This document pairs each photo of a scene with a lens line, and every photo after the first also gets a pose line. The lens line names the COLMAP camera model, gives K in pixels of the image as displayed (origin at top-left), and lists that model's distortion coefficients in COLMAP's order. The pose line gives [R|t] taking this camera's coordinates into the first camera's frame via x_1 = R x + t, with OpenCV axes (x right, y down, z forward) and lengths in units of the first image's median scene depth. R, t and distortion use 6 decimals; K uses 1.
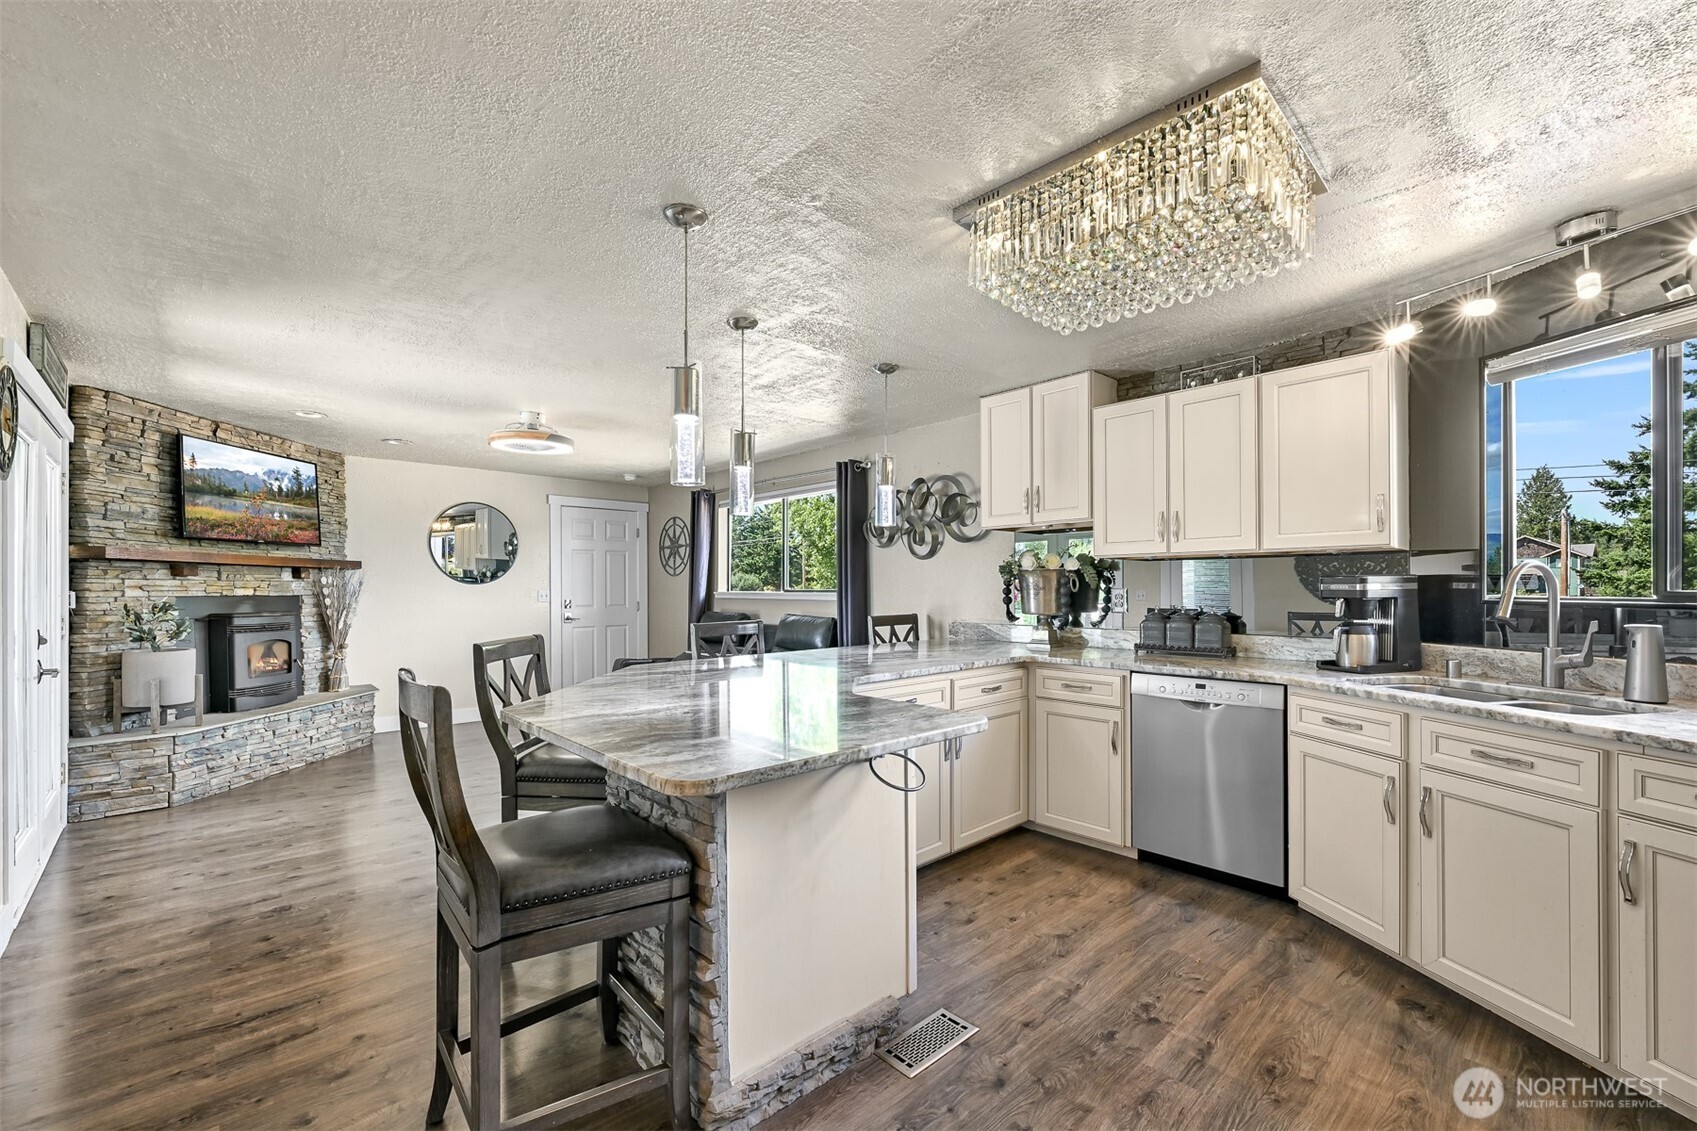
lens RADIAL K [[699.8, 0, 853.3], [0, 699.8, 591.2], [0, 0, 1]] dist [0.000274, 0.000085]
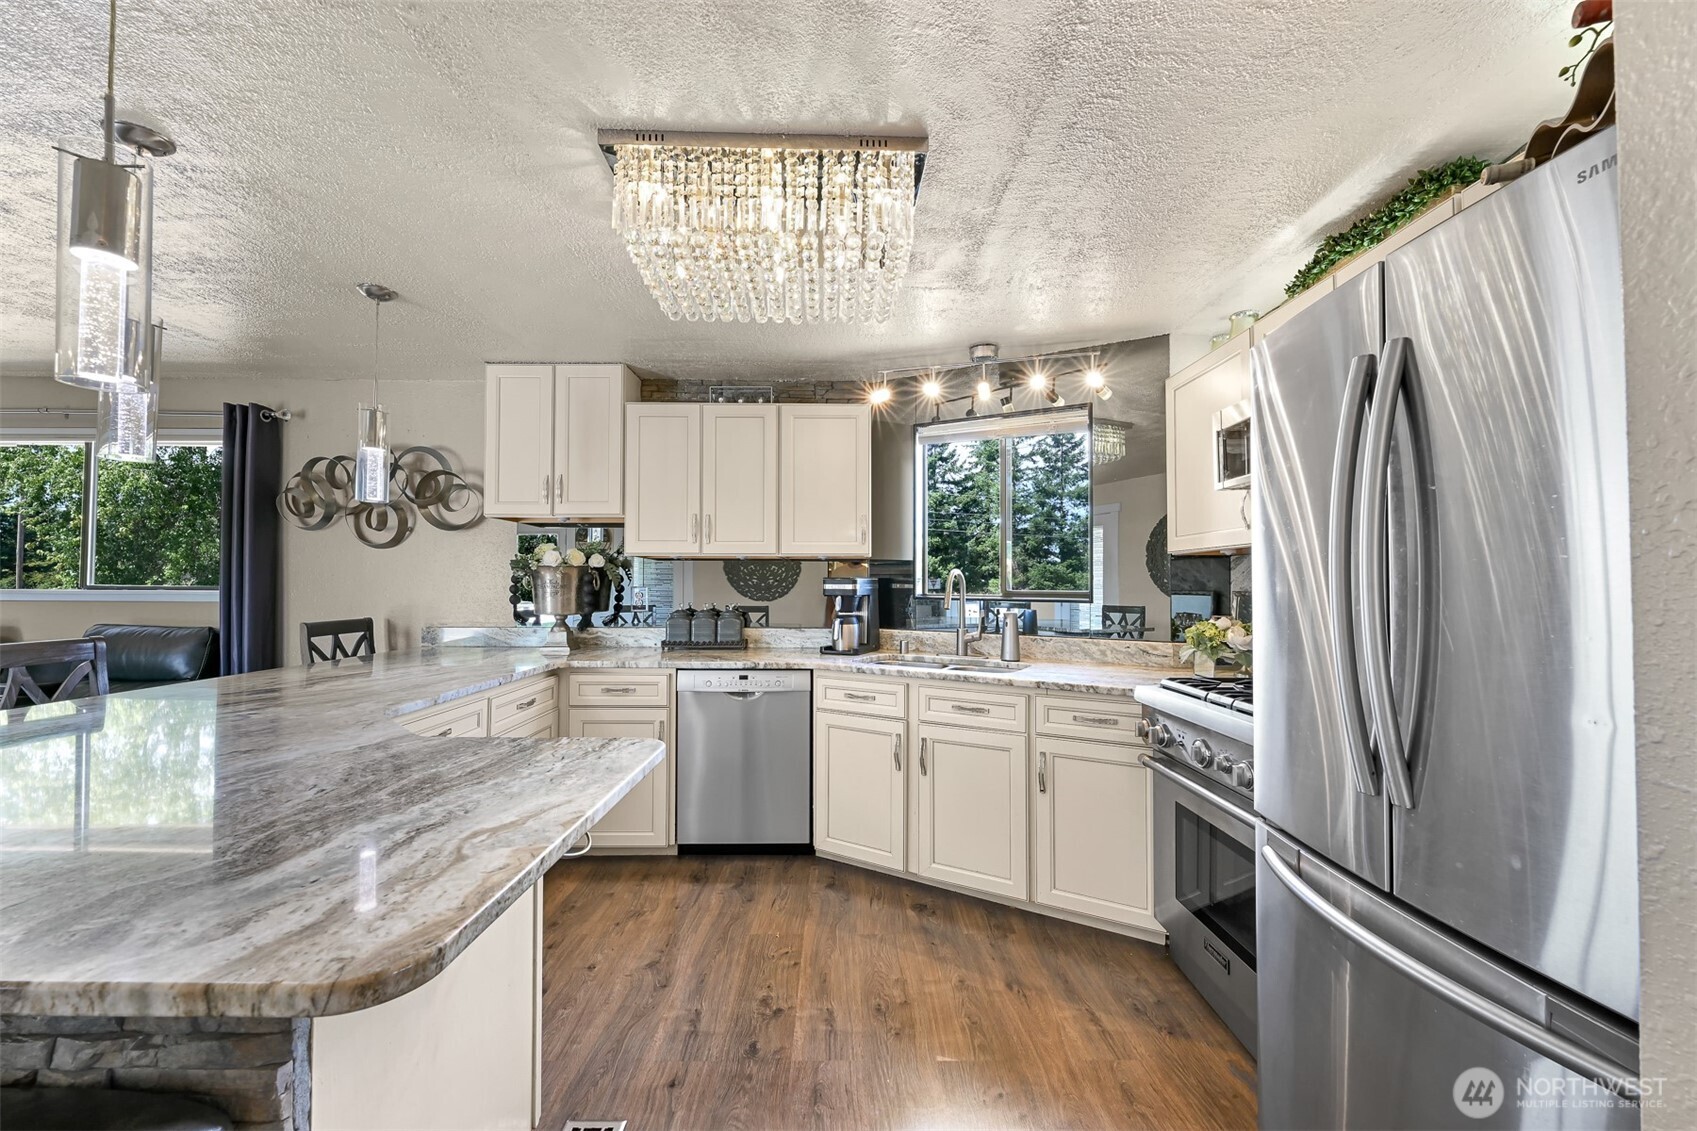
lens RADIAL K [[663.8, 0, 849.6], [0, 663.8, 571.5], [0, 0, 1]] dist [-0.000015, -0.000018]
pose [[0.675494, 0.021694, 0.737046, -0.108833], [-0.002584, 0.999631, -0.027054, -0.000781], [-0.737361, 0.016370, 0.675301, 0.125006]]
